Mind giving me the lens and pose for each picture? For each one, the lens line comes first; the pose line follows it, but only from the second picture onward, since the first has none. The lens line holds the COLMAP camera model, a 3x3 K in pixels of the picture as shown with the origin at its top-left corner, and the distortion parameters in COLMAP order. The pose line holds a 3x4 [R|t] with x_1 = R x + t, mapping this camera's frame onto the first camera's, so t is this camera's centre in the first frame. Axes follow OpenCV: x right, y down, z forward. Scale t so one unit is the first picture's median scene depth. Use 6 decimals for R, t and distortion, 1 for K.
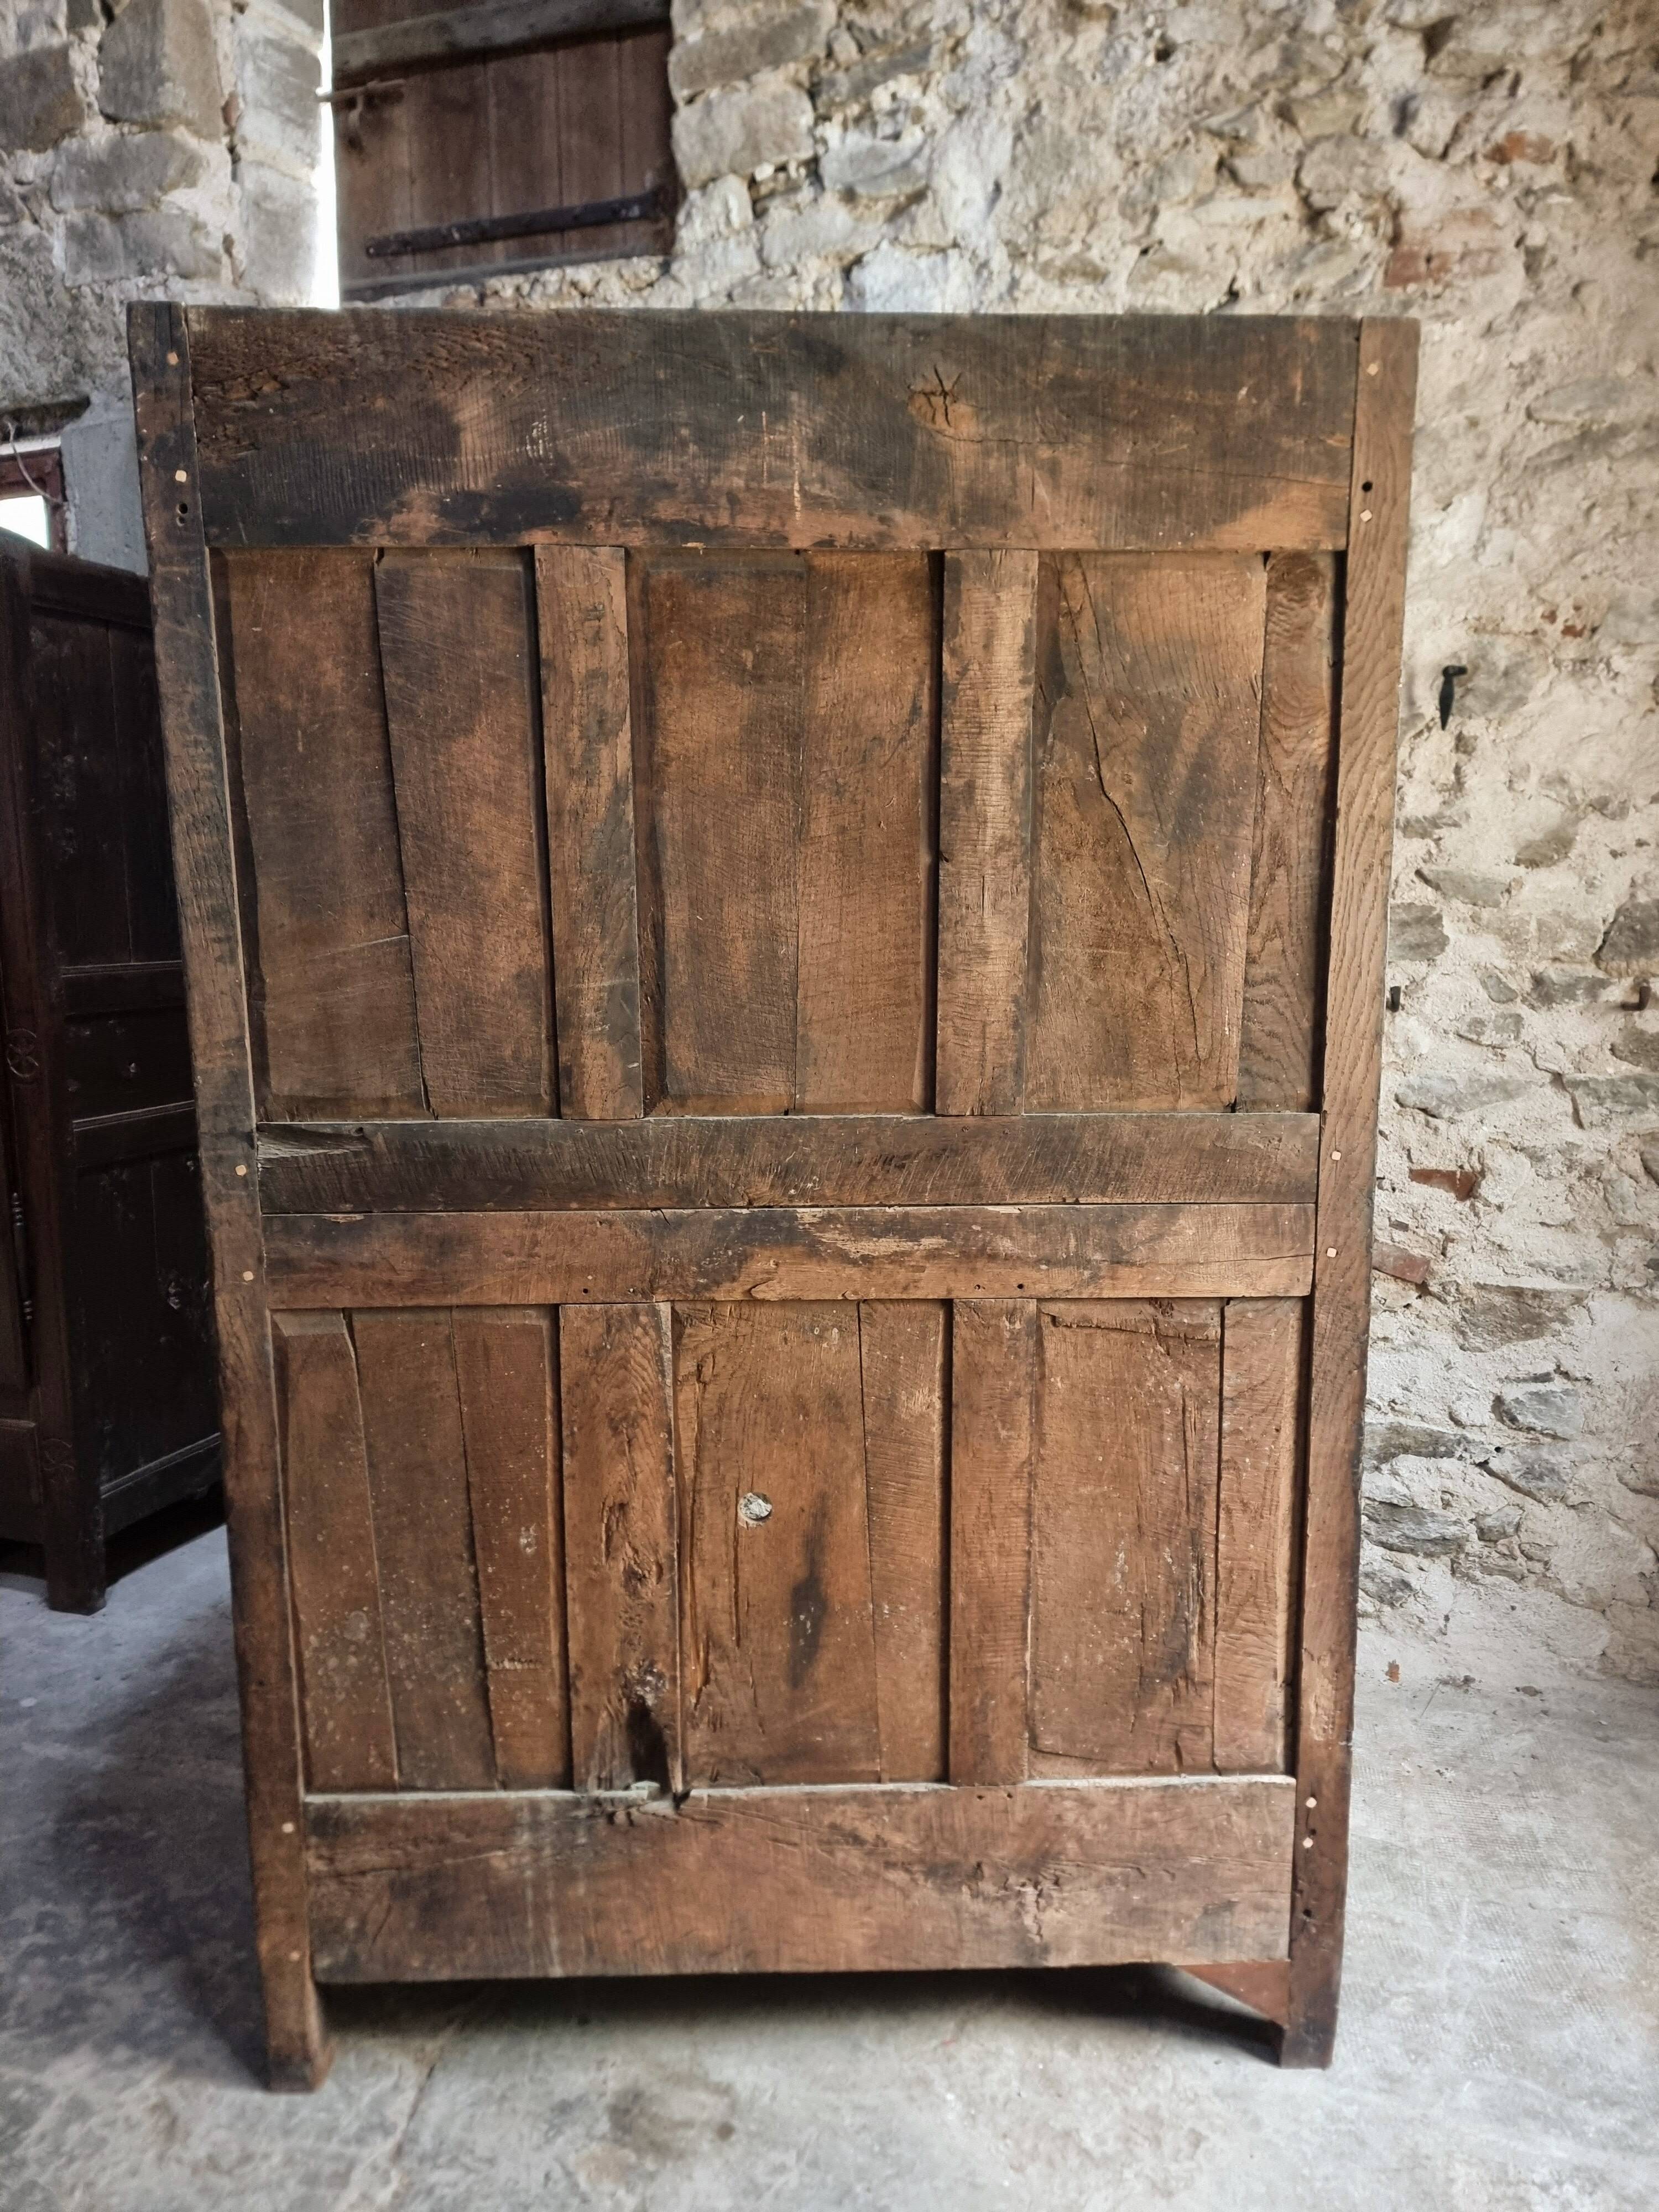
lens RADIAL K [[1497.6, 0, 829.4], [0, 1497.6, 1111.7], [0, 0, 1]] dist [0.078803, -0.073199]
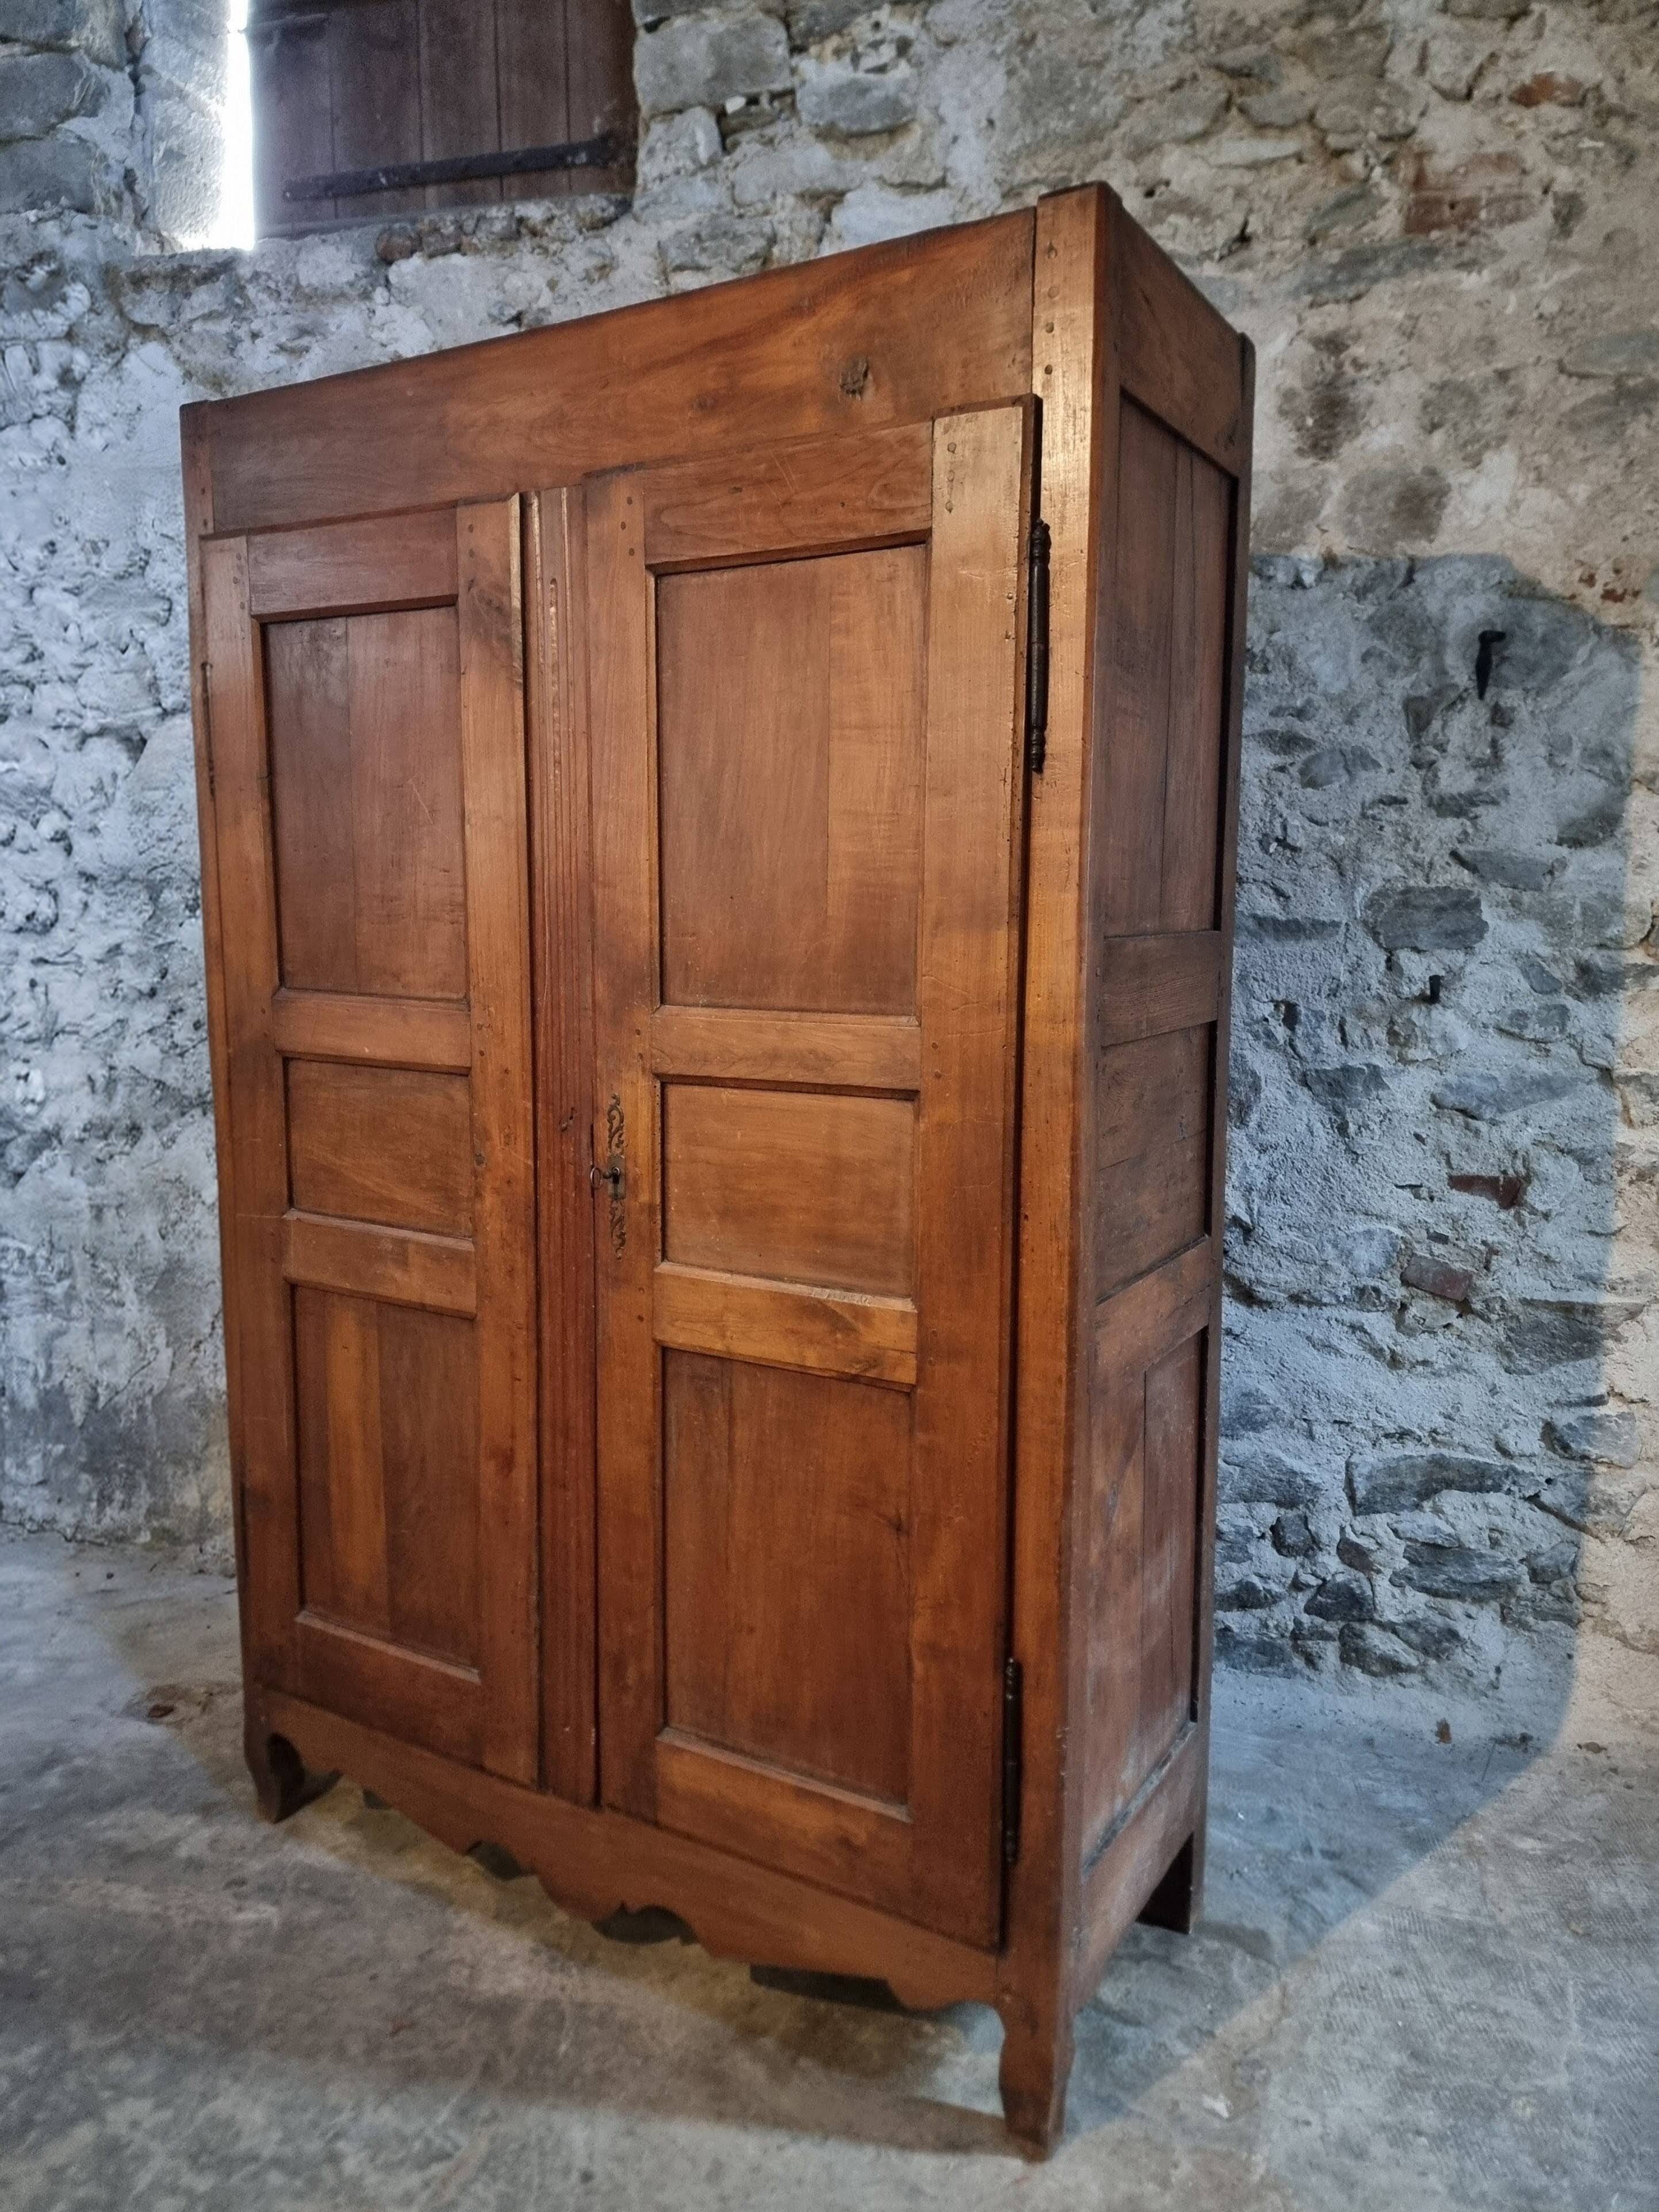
lens RADIAL K [[1564.5, 0, 822.8], [0, 1564.5, 1103.5], [0, 0, 1]] dist [0.074789, -0.070135]
pose [[0.997759, -0.008496, 0.066369, -0.061253], [0.011400, 0.998988, -0.043510, 0.031949], [-0.065932, 0.044170, 0.996846, 0.064552]]
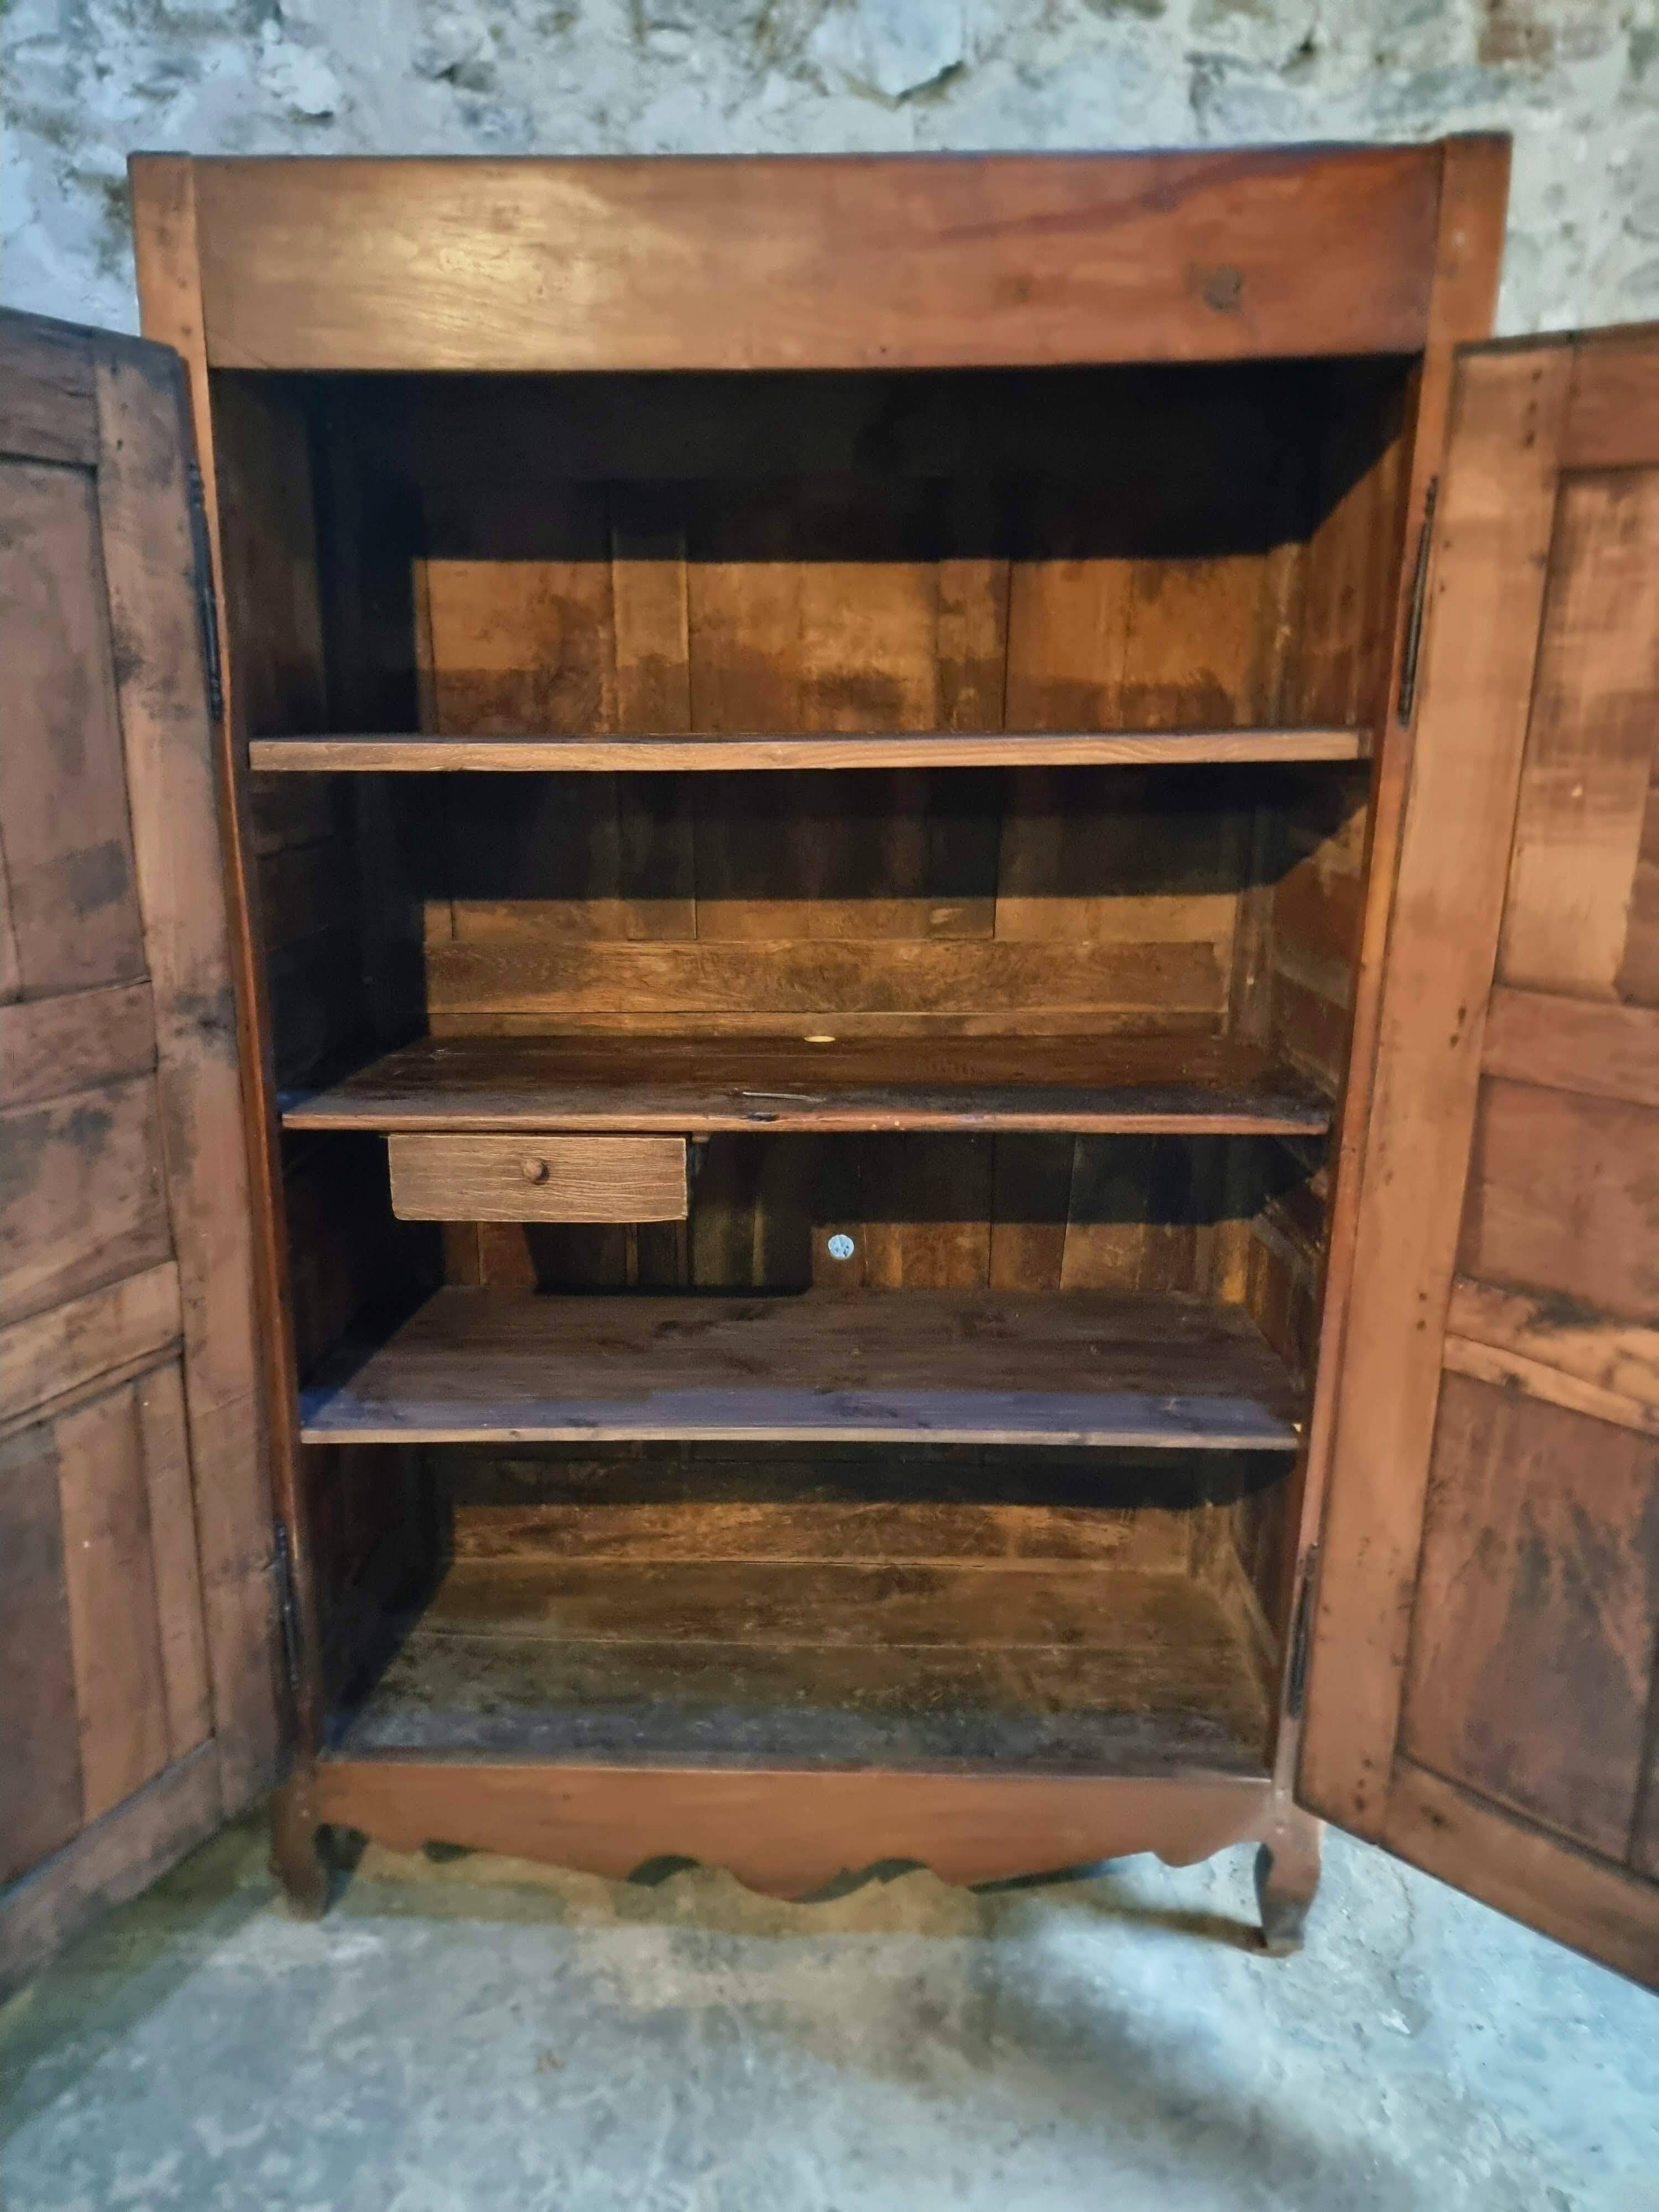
lens RADIAL K [[1506.5, 0, 802.2], [0, 1506.5, 1086.5], [0, 0, 1]] dist [0.078032, -0.069674]
pose [[0.966022, -0.065306, 0.250072, -0.249176], [0.041368, 0.994146, 0.099816, -0.060191], [-0.255126, -0.086079, 0.963069, 0.195600]]
